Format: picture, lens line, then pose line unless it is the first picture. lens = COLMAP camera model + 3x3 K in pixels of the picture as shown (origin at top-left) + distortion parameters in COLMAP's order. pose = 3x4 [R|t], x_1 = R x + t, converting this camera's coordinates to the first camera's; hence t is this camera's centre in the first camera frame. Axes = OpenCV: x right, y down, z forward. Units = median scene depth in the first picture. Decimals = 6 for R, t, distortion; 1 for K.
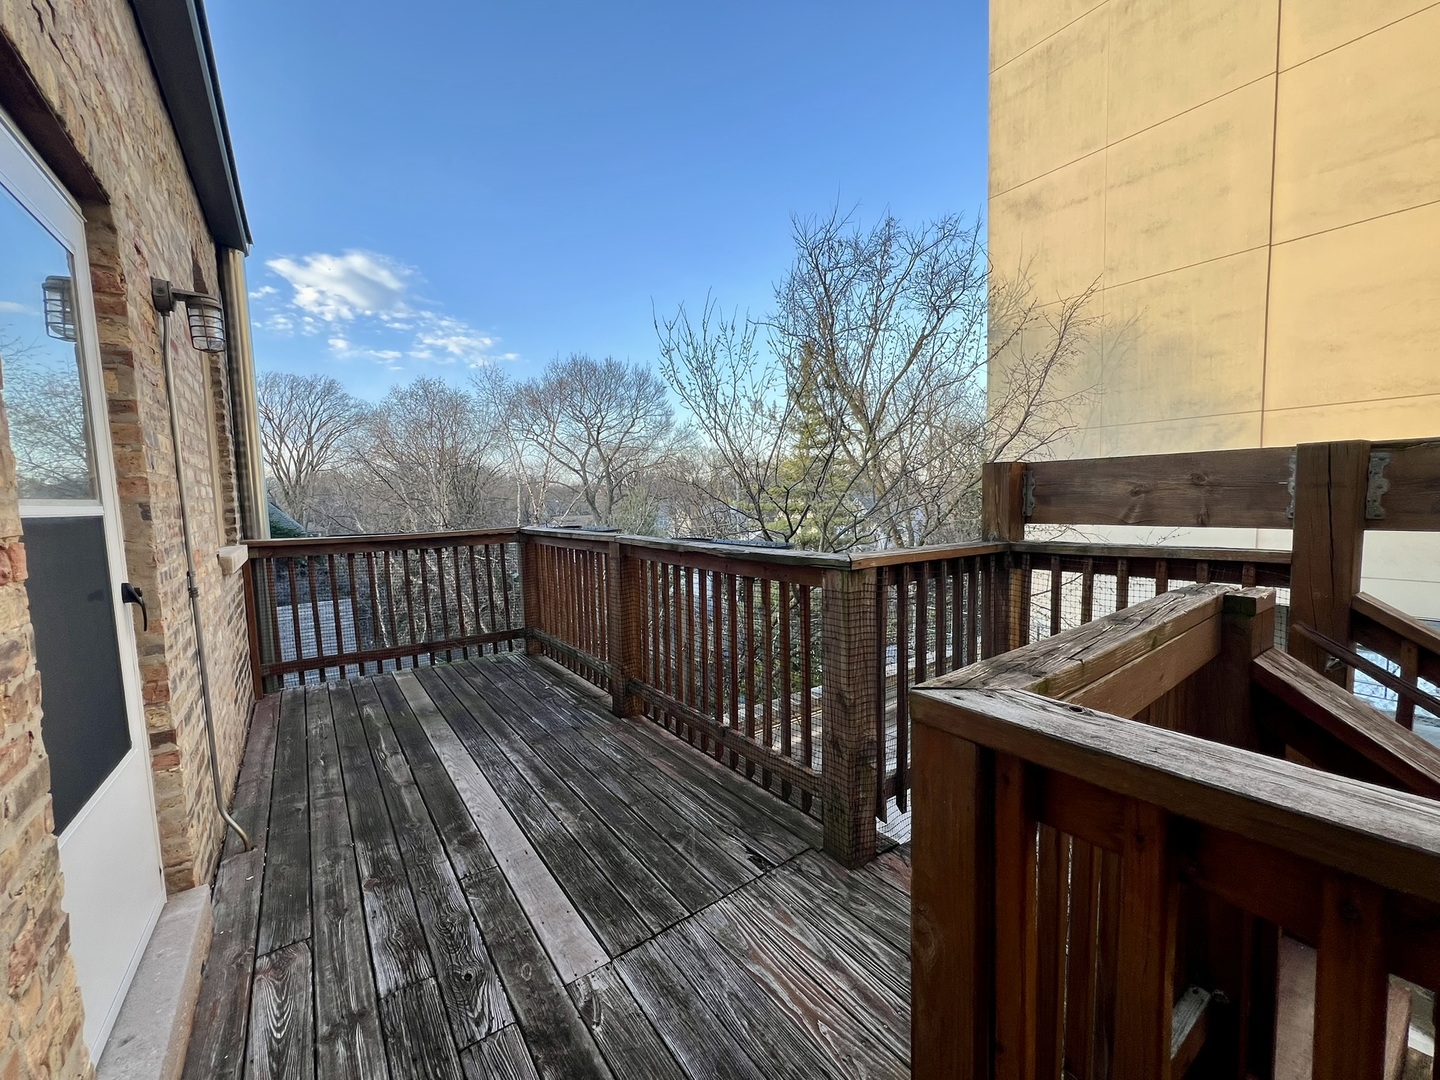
lens RADIAL K [[576.4, 0, 718.1], [0, 576.4, 543.7], [0, 0, 1]] dist [-0.000632, -0.000332]
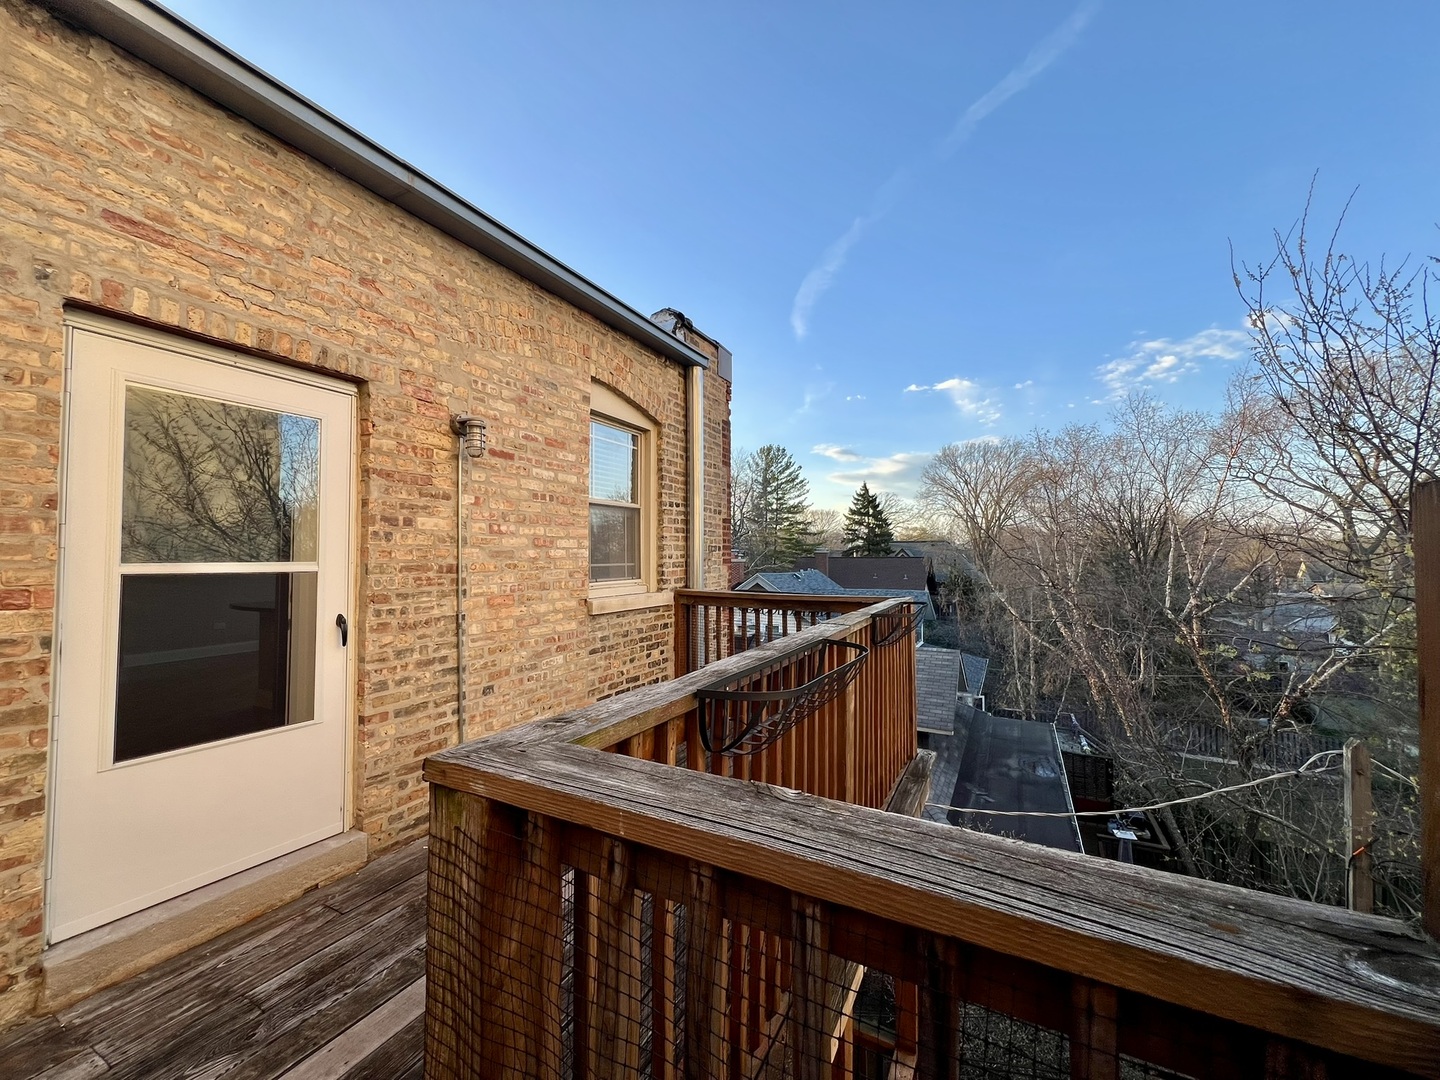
lens RADIAL K [[576.4, 0, 718.1], [0, 576.4, 543.2], [0, 0, 1]] dist [-0.000632, -0.000332]
pose [[0.445694, -0.001967, -0.895183, 0.819728], [-0.082940, 0.995605, -0.043482, -0.138148], [0.891335, 0.093626, 0.443572, 1.162136]]
